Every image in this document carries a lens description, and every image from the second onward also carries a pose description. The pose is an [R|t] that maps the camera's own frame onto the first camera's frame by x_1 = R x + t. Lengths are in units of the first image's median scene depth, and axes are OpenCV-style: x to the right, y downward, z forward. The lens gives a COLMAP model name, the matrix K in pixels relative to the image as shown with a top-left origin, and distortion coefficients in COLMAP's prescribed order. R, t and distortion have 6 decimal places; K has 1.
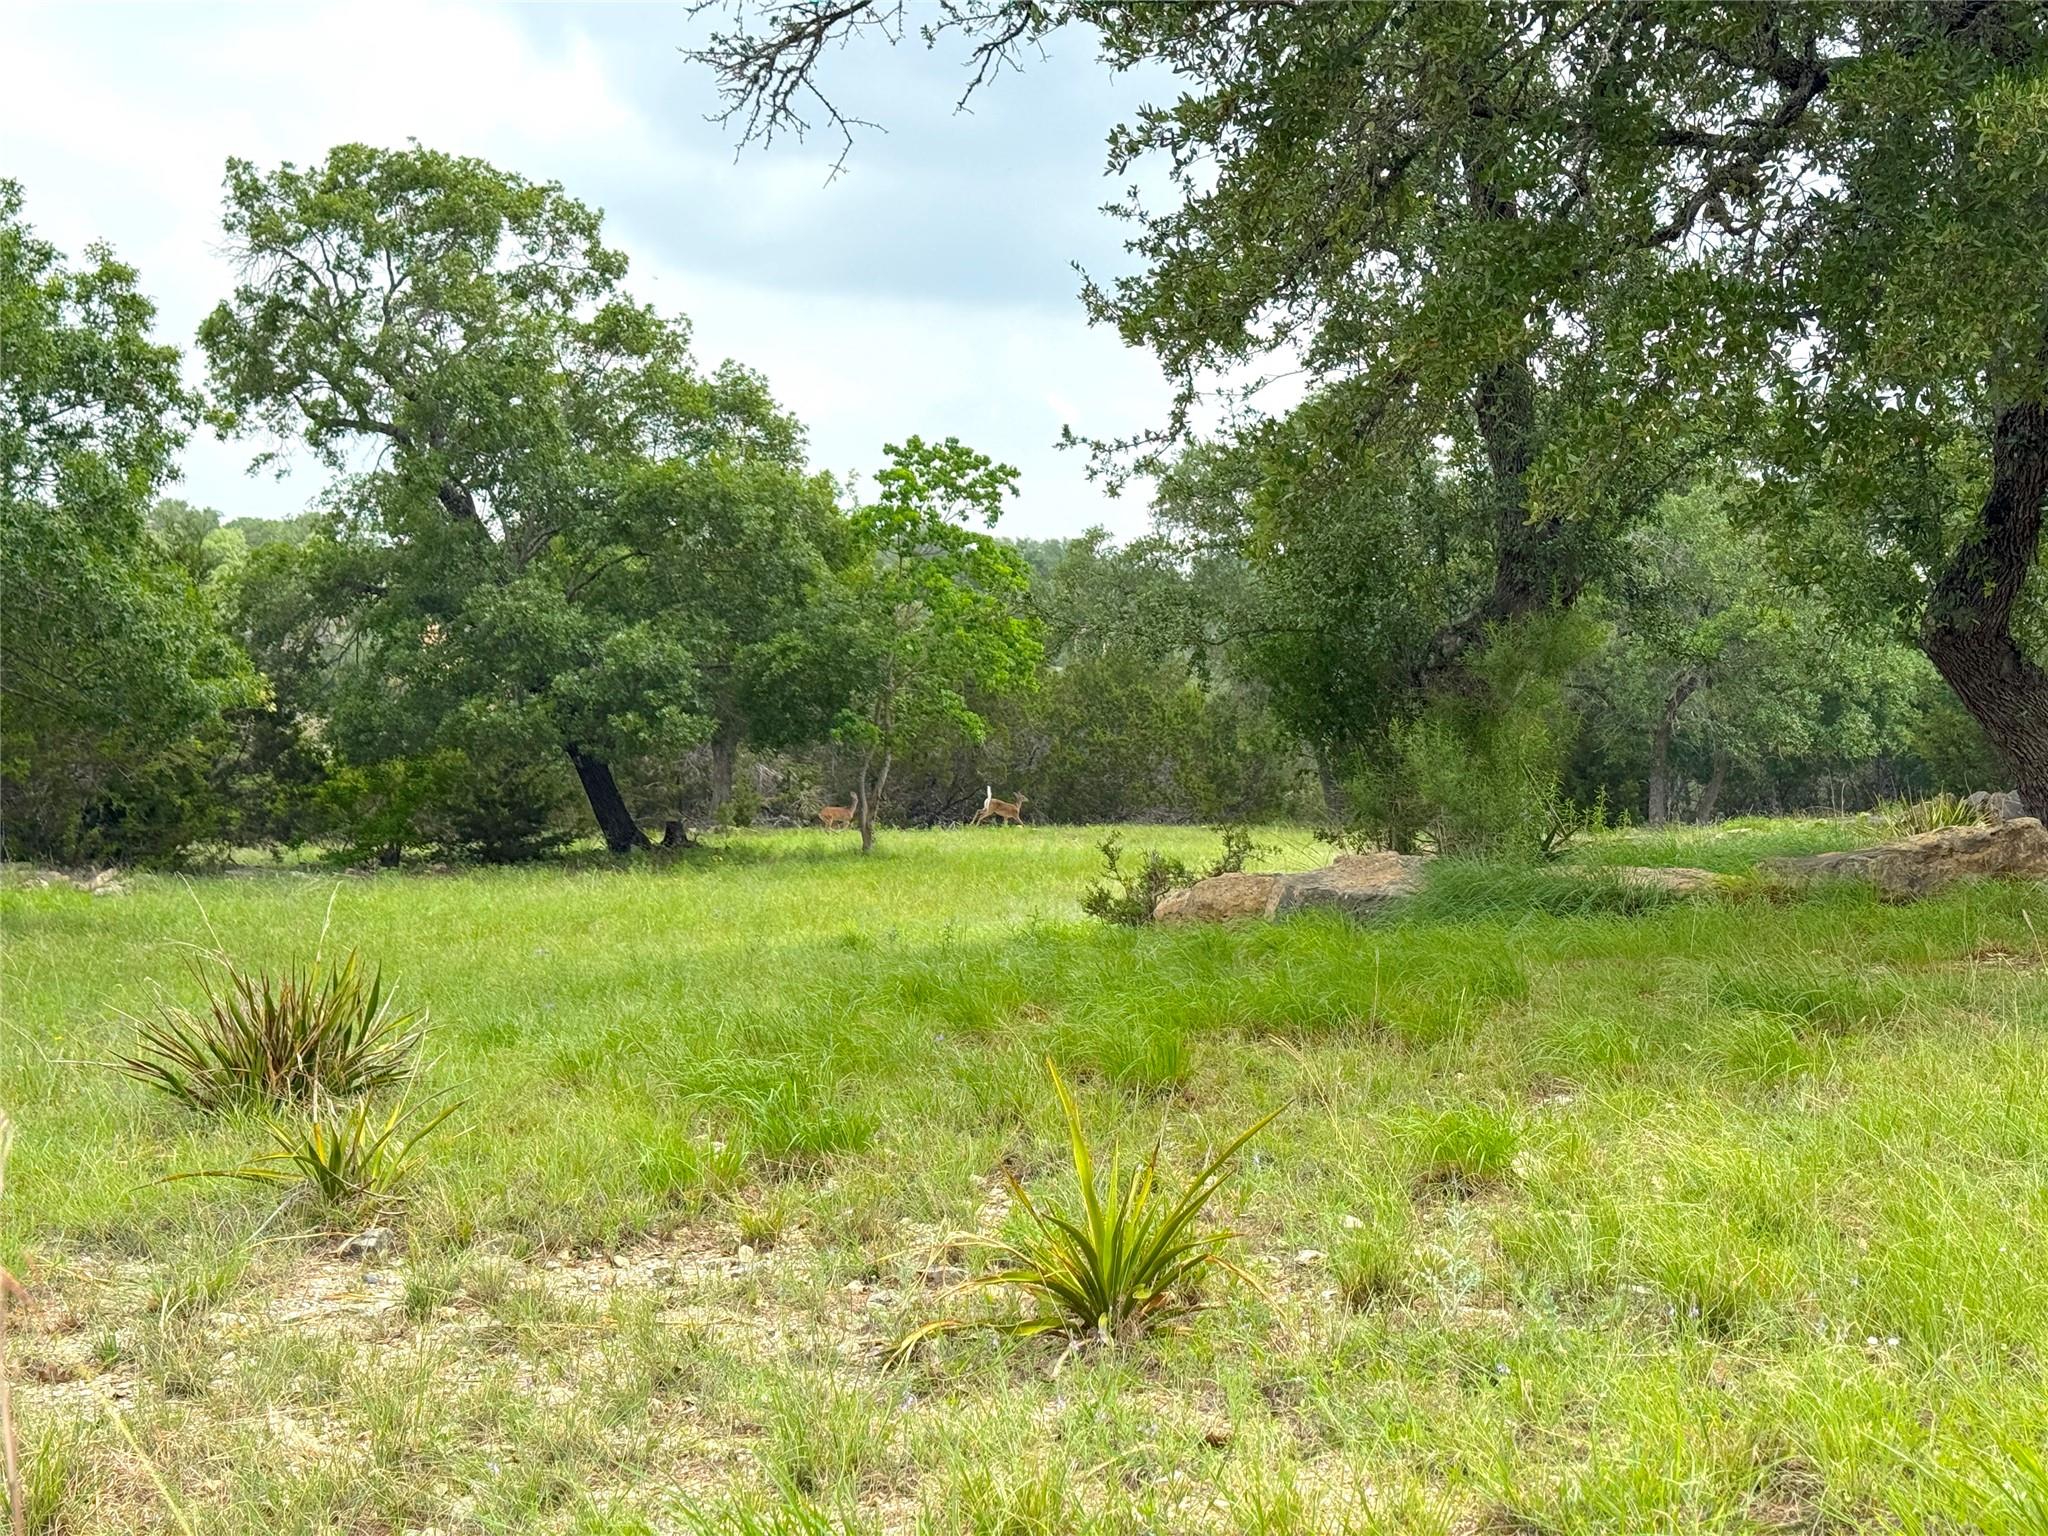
lens RADIAL K [[2864.4, 0, 1020.7], [0, 2864.4, 764.8], [0, 0, 1]] dist [0.123502, 0.000000]
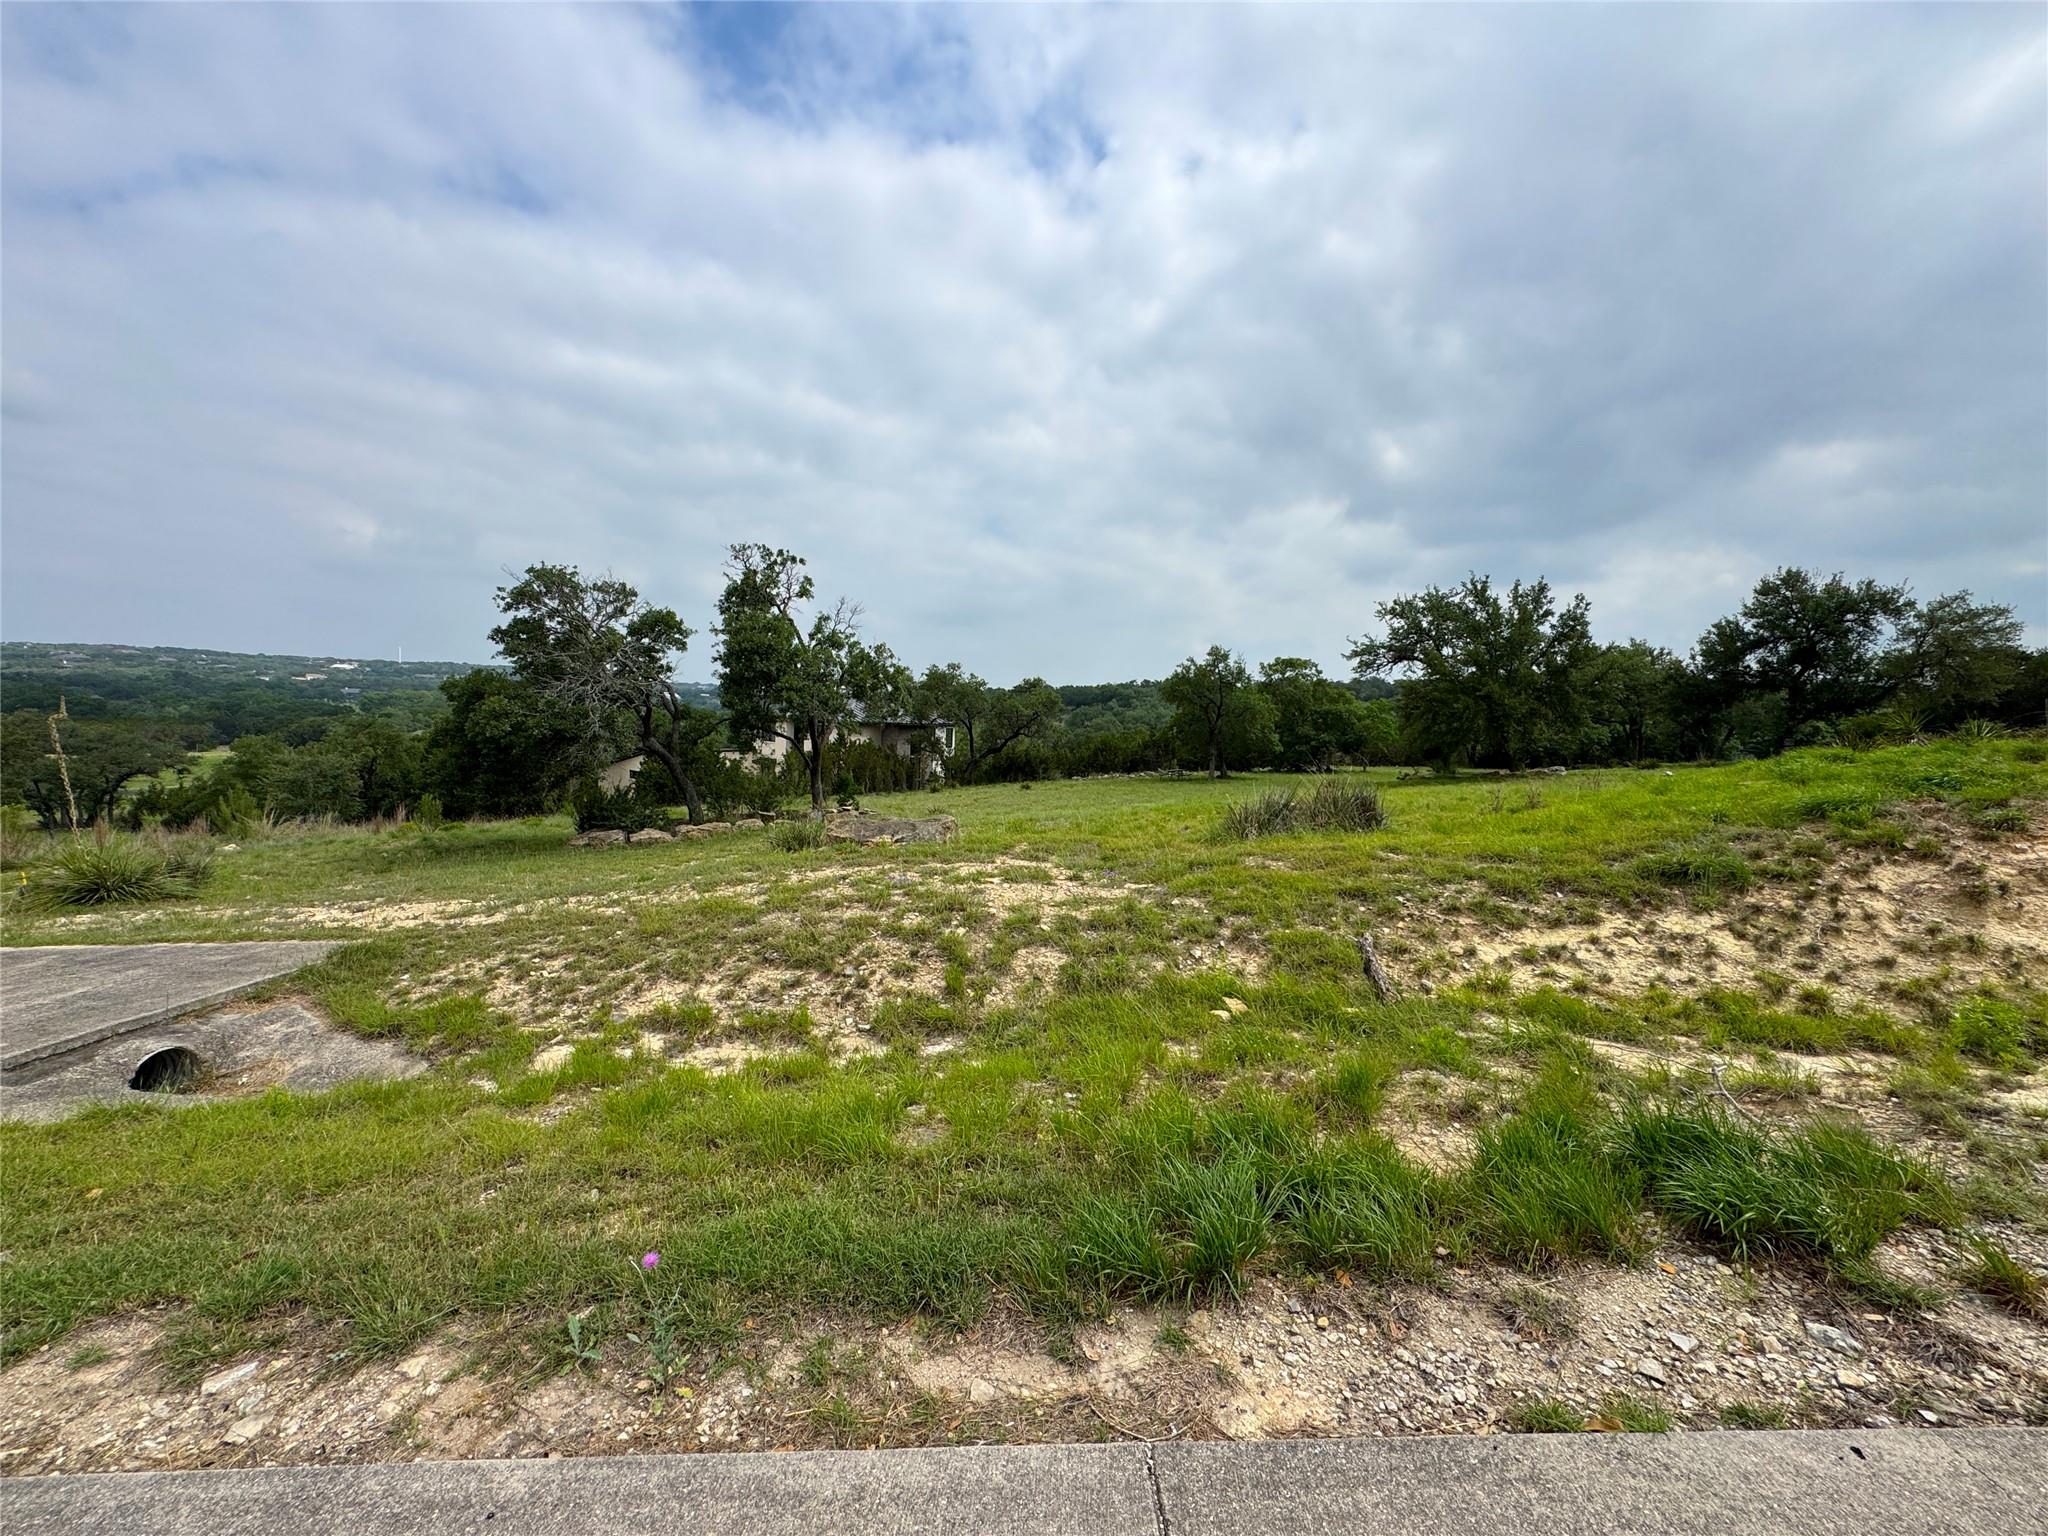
lens RADIAL K [[819.7, 0, 1027.7], [0, 819.7, 782.7], [0, 0, 1]] dist [-0.001684, 0.000164]
pose [[0.908133, 0.023485, -0.418024, 0.047024], [-0.003024, 0.998767, 0.049542, -0.056022], [0.418672, -0.043727, 0.907084, -1.671417]]
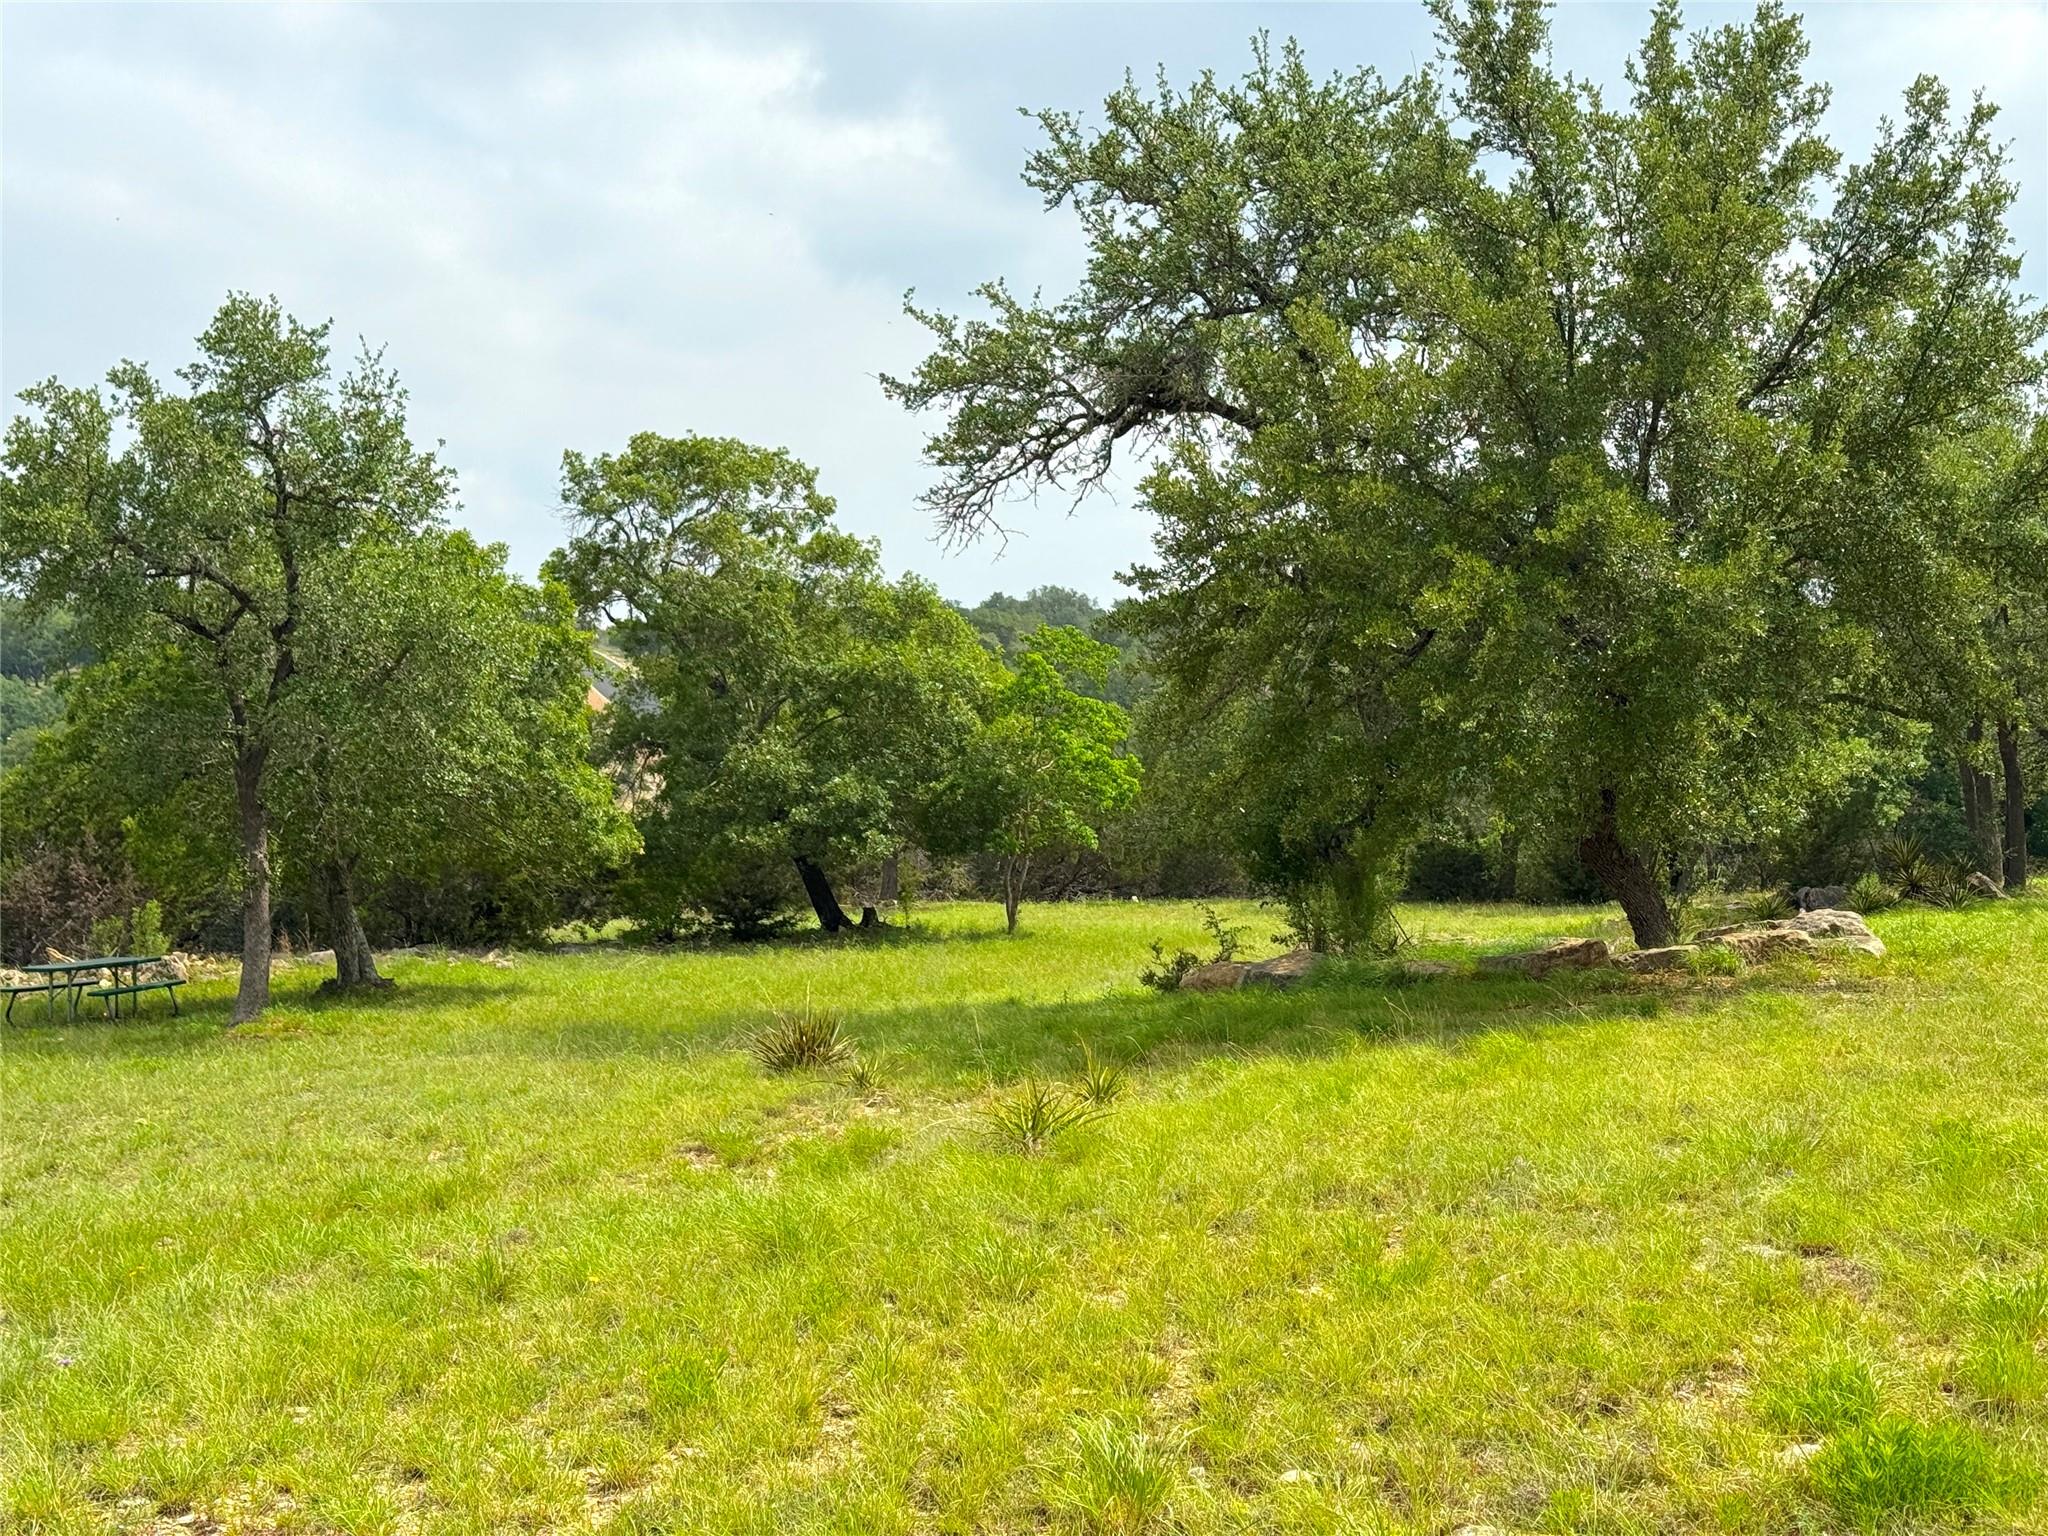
lens RADIAL K [[2864.4, 0, 1025.7], [0, 2864.4, 776.8], [0, 0, 1]] dist [0.123502, 0.000000]
pose [[0.999002, -0.008419, -0.043854, 0.028806], [0.007899, 0.999897, -0.012017, -0.054822], [0.043951, 0.011659, 0.998966, -0.764347]]
